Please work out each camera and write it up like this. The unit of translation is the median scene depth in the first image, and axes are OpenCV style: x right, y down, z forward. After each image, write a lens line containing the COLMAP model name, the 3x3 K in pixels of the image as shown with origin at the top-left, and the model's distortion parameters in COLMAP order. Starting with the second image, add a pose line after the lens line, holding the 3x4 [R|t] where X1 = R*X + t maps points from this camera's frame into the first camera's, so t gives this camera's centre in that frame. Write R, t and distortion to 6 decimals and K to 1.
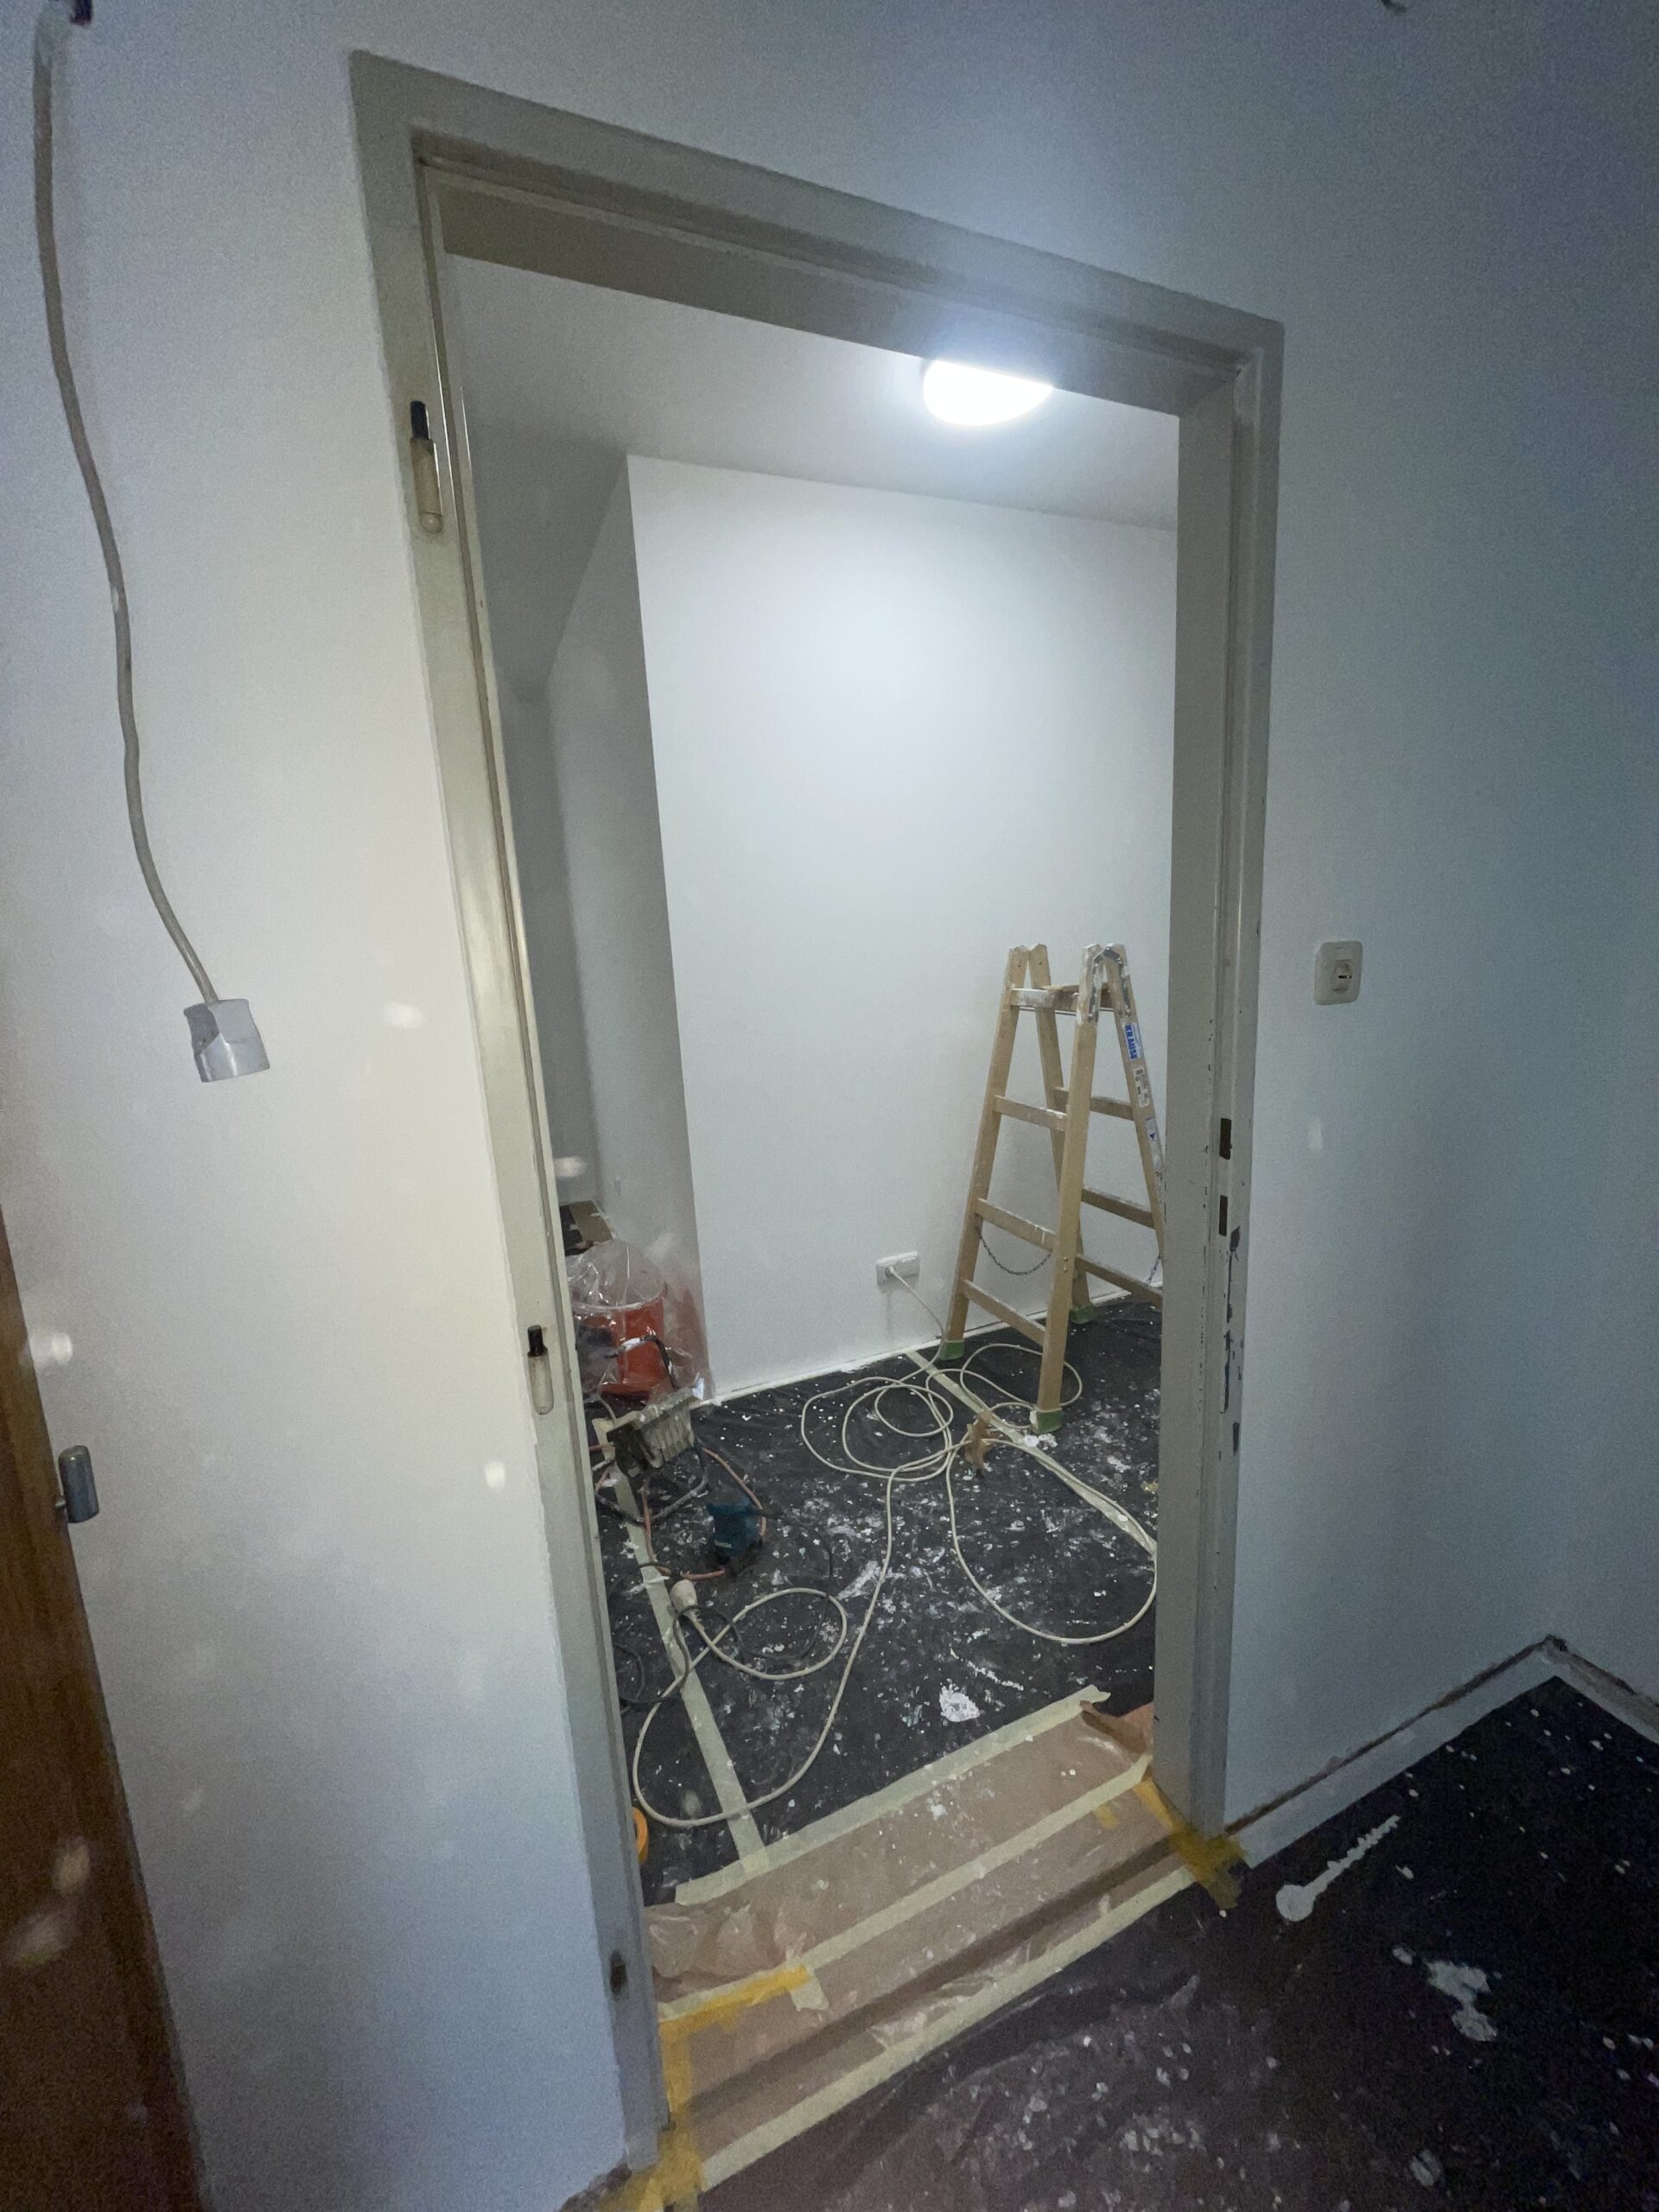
lens RADIAL K [[896.2, 0, 834.9], [0, 896.2, 1105.0], [0, 0, 1]] dist [-0.000288, -0.000286]
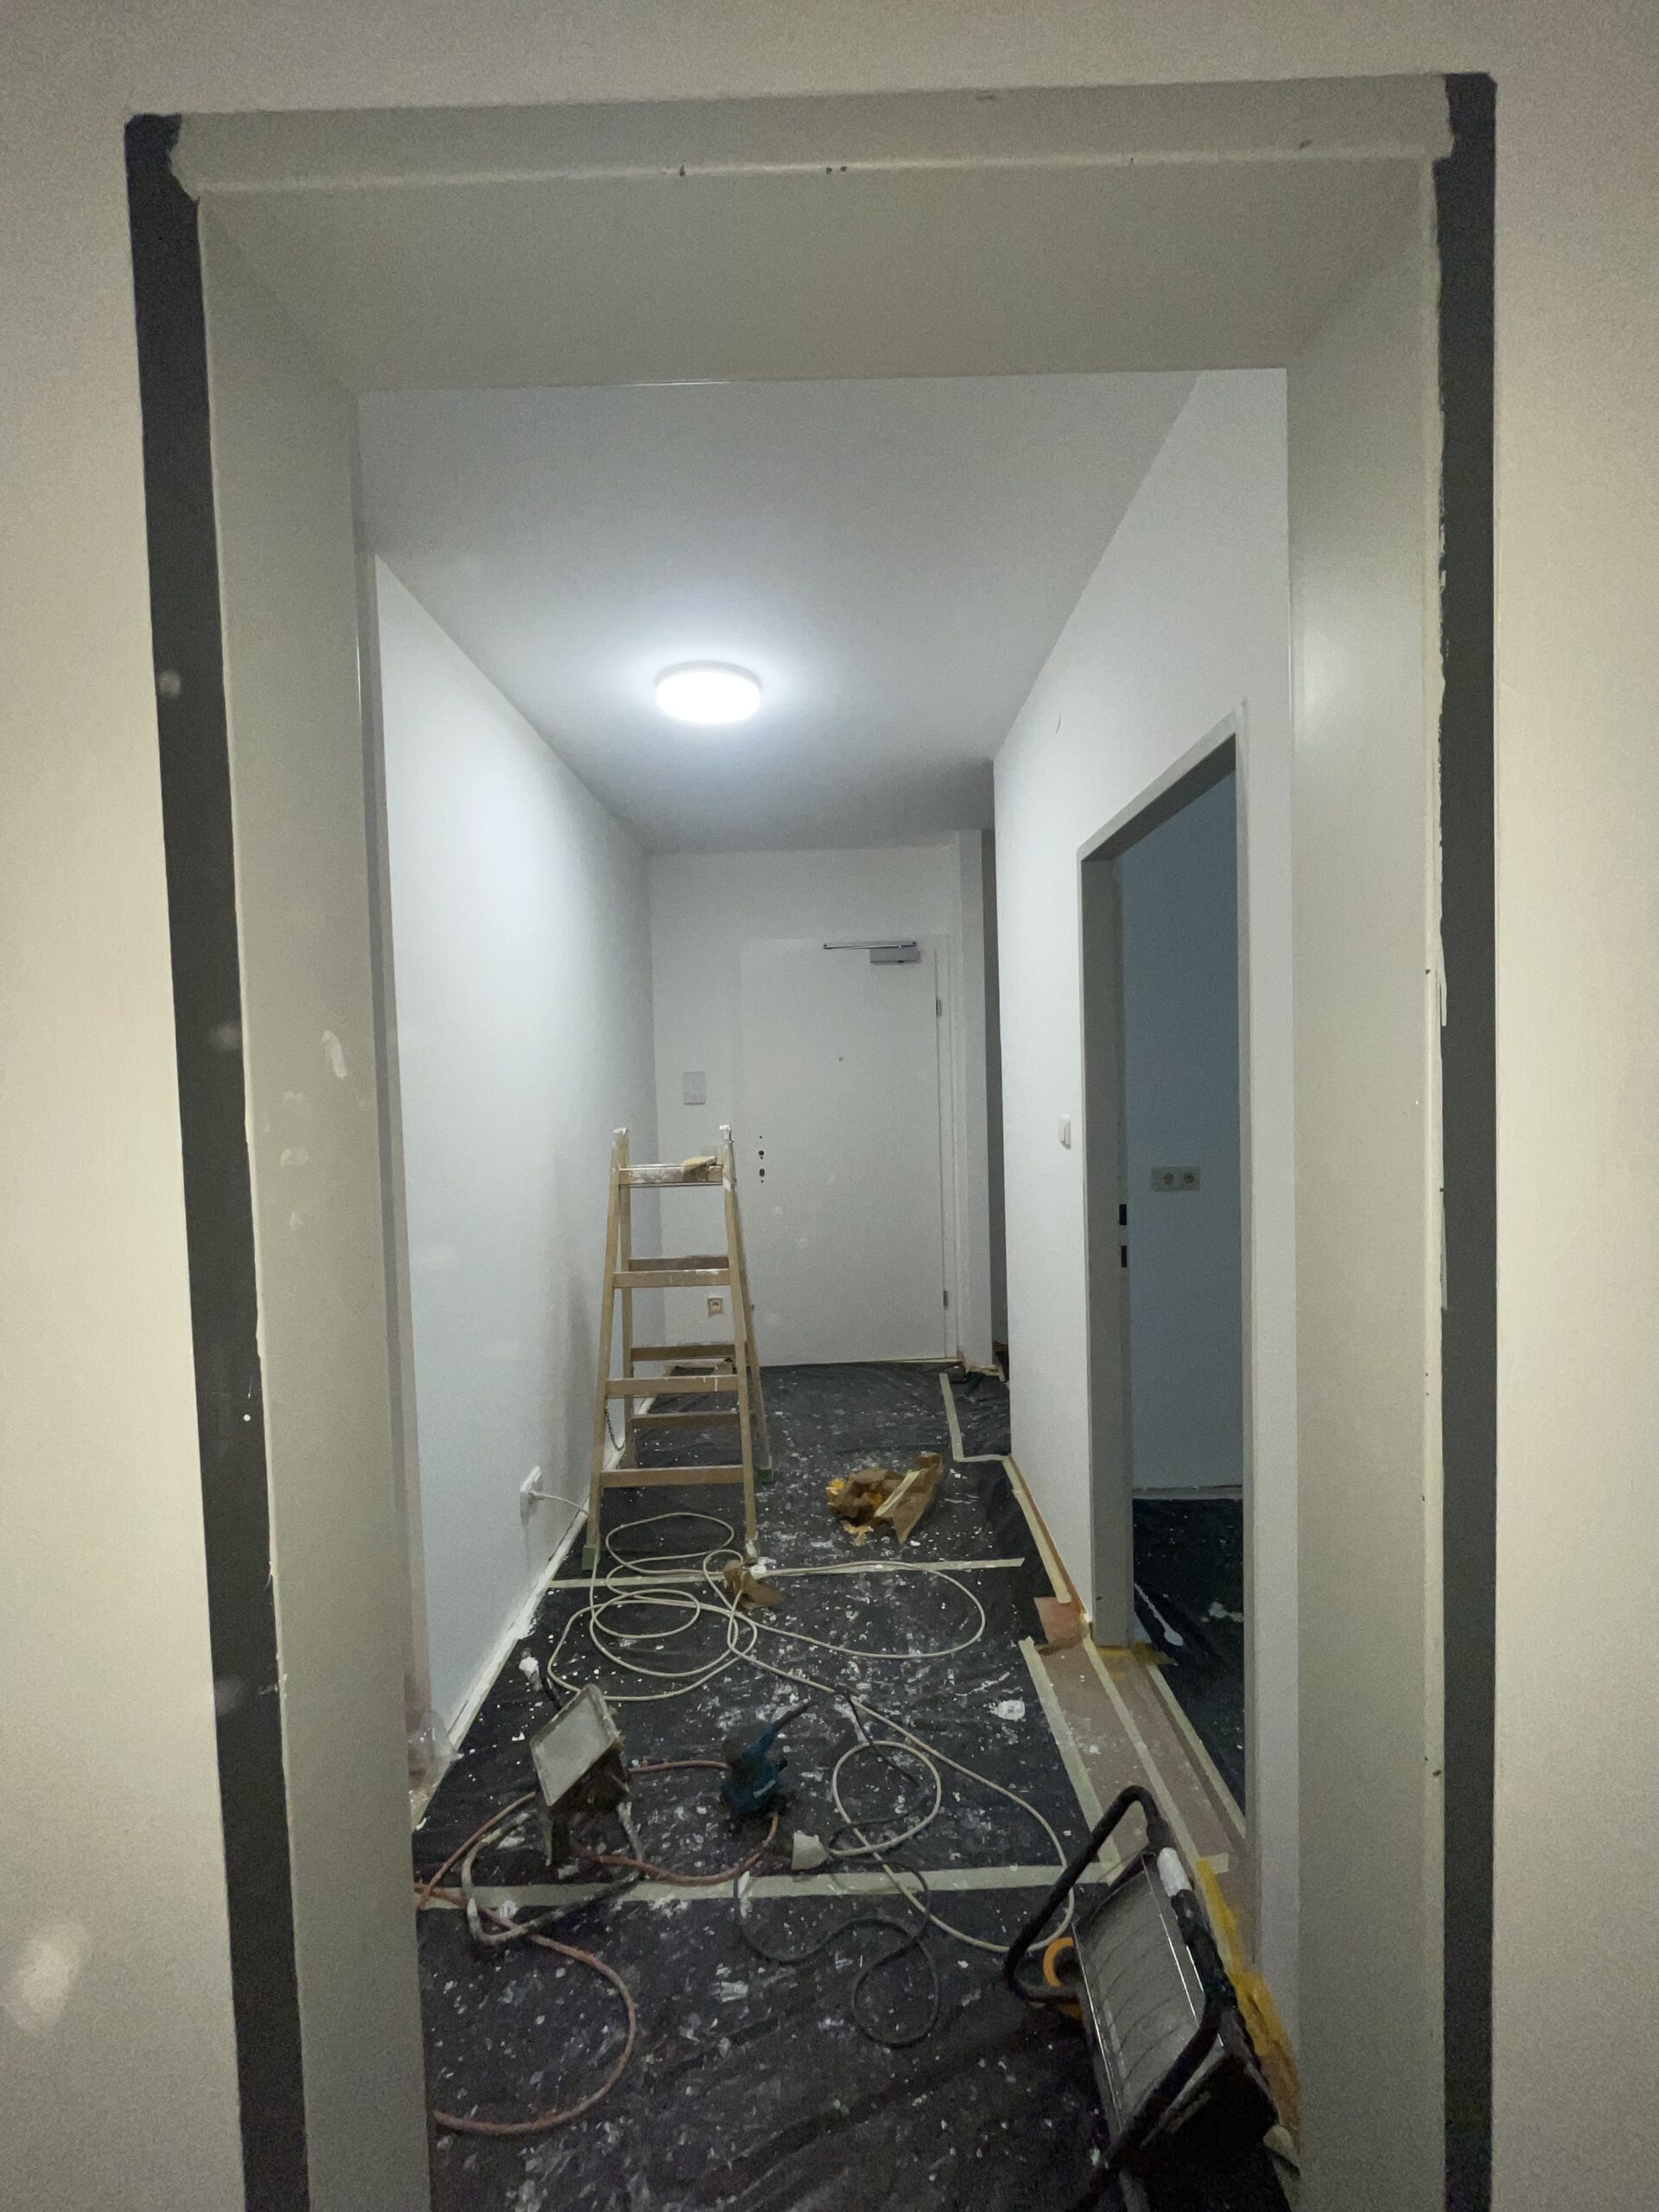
lens RADIAL K [[896.2, 0, 837.1], [0, 896.2, 1110.5], [0, 0, 1]] dist [-0.000288, -0.000286]
pose [[0.393385, 0.000241, 0.919374, -1.059937], [0.190686, 0.978233, -0.081848, -0.095435], [-0.899382, 0.207509, 0.384776, 0.524707]]
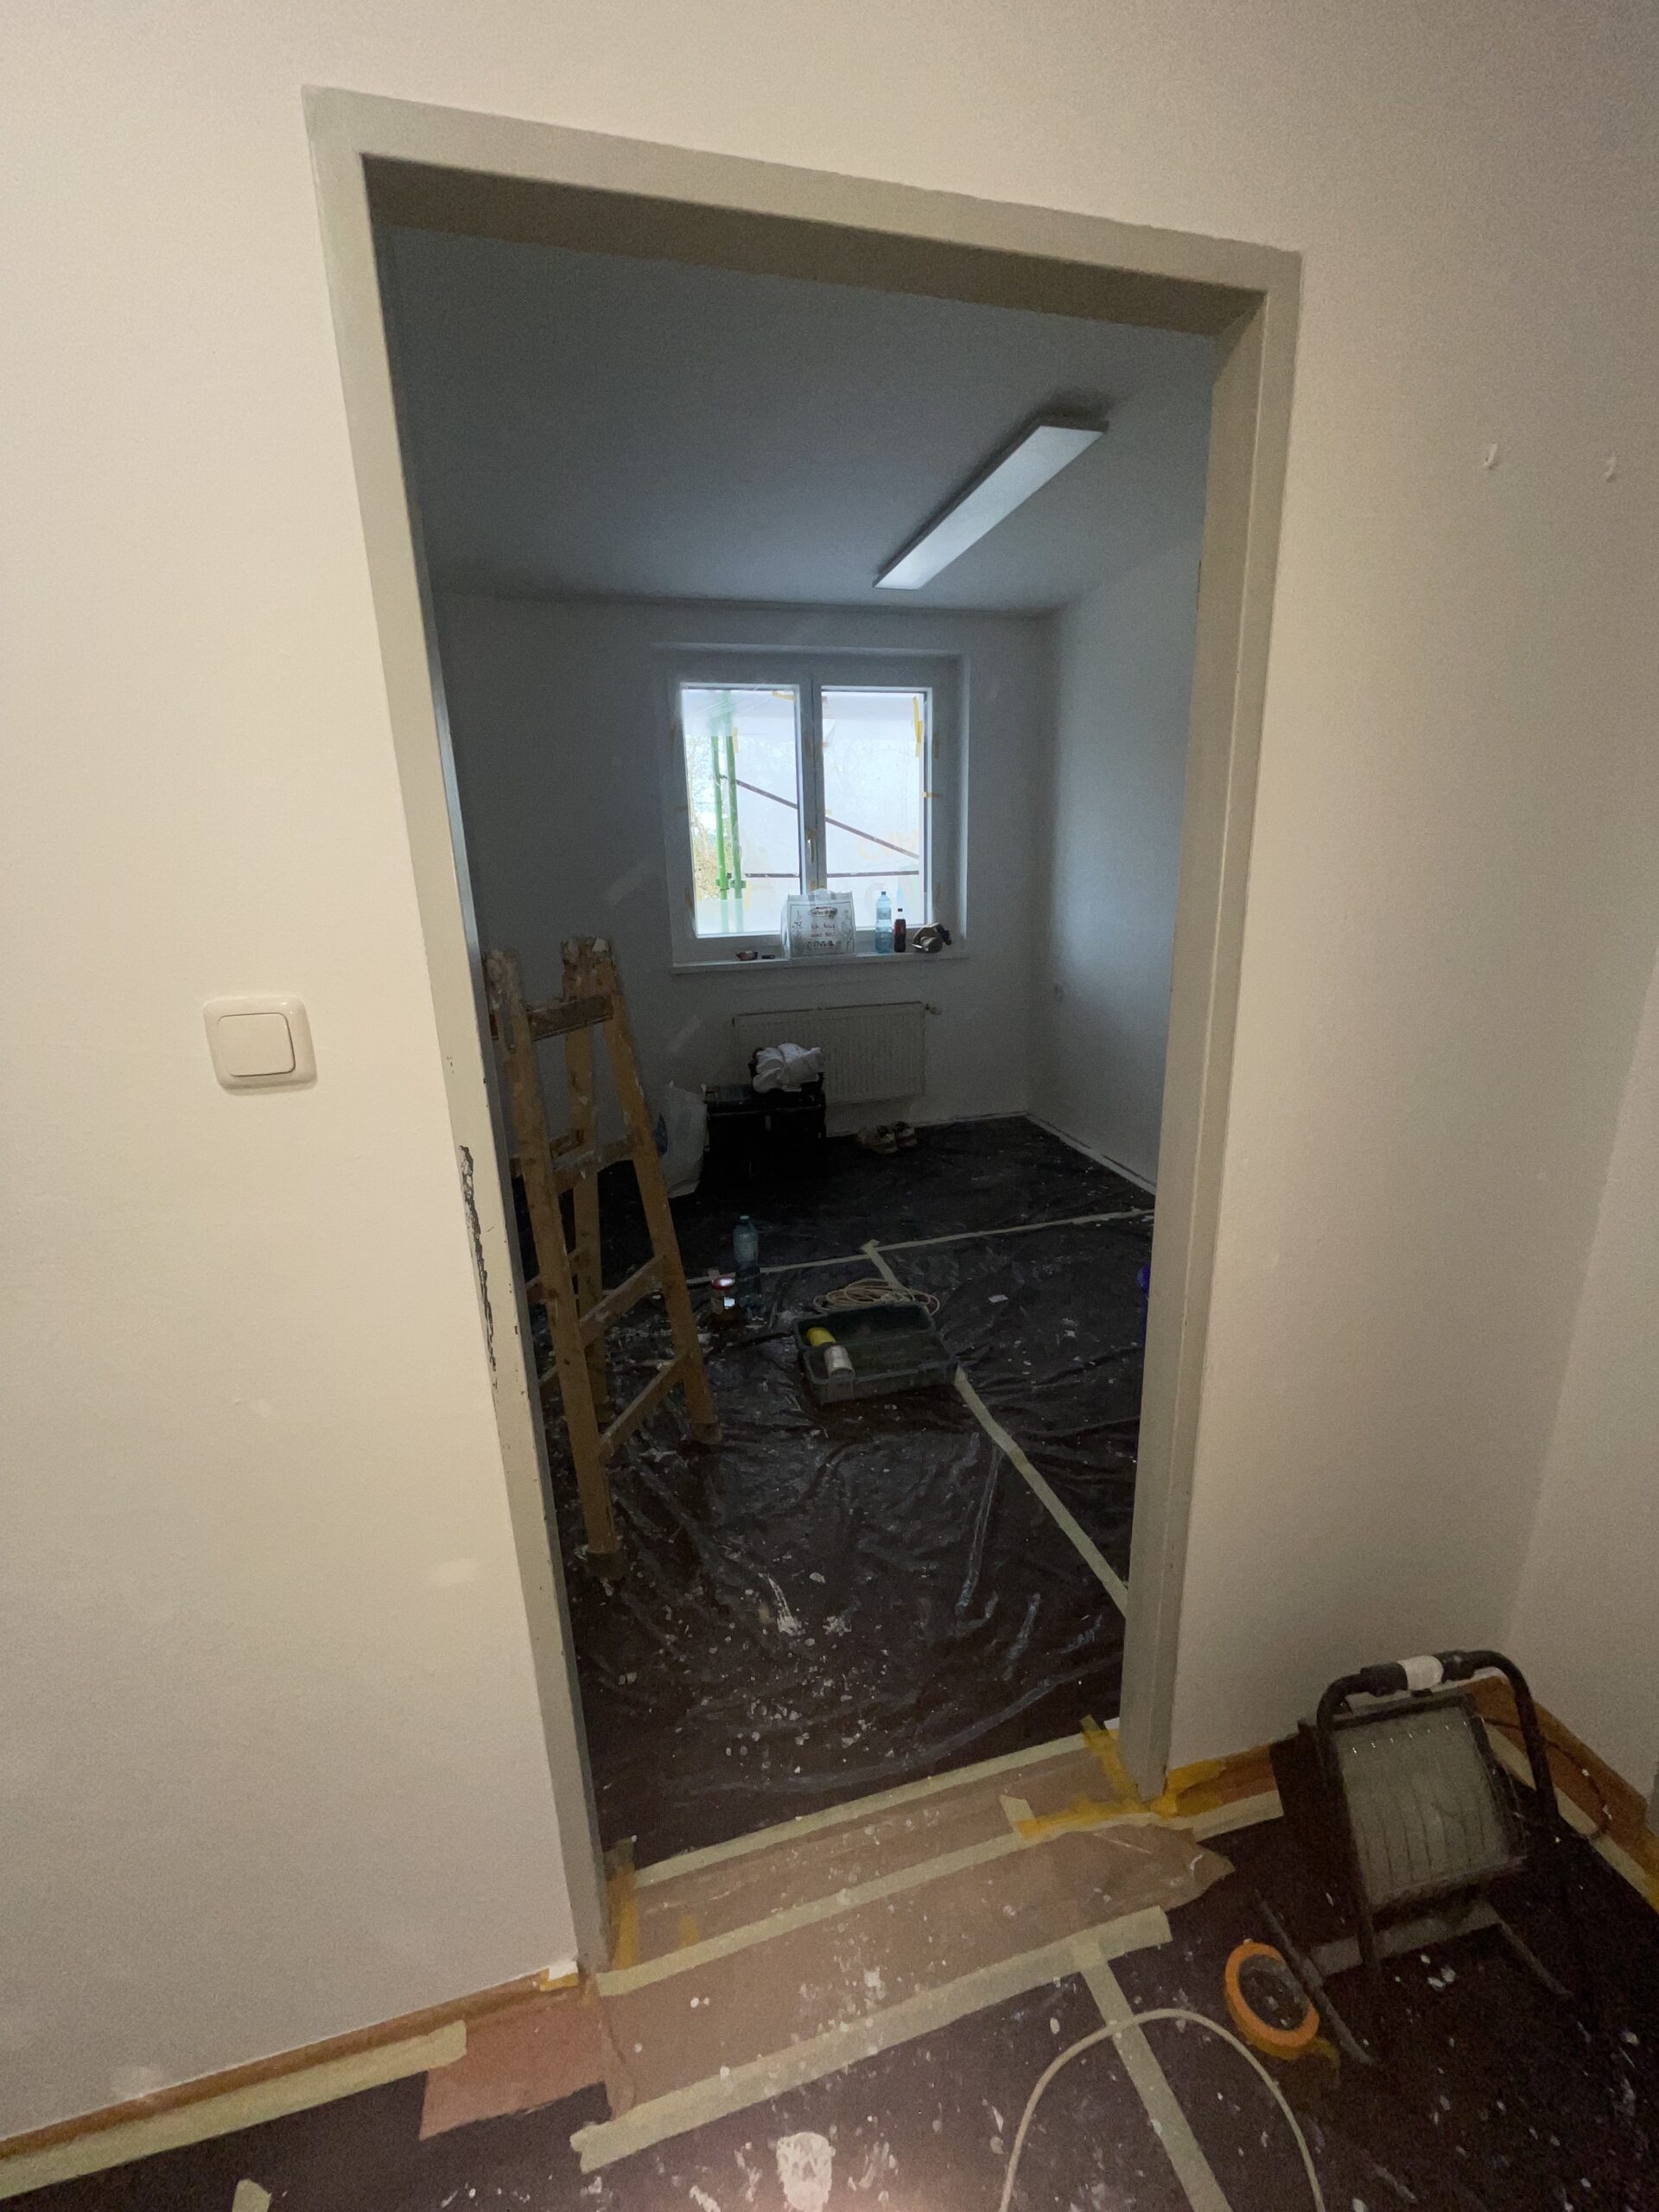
lens RADIAL K [[896.2, 0, 837.0], [0, 896.2, 1115.7], [0, 0, 1]] dist [-0.000288, -0.000286]
pose [[-0.986736, 0.030160, 0.159506, -0.007967], [0.099633, 0.888267, 0.448391, -0.254245], [-0.128160, 0.458335, -0.879491, 1.140706]]
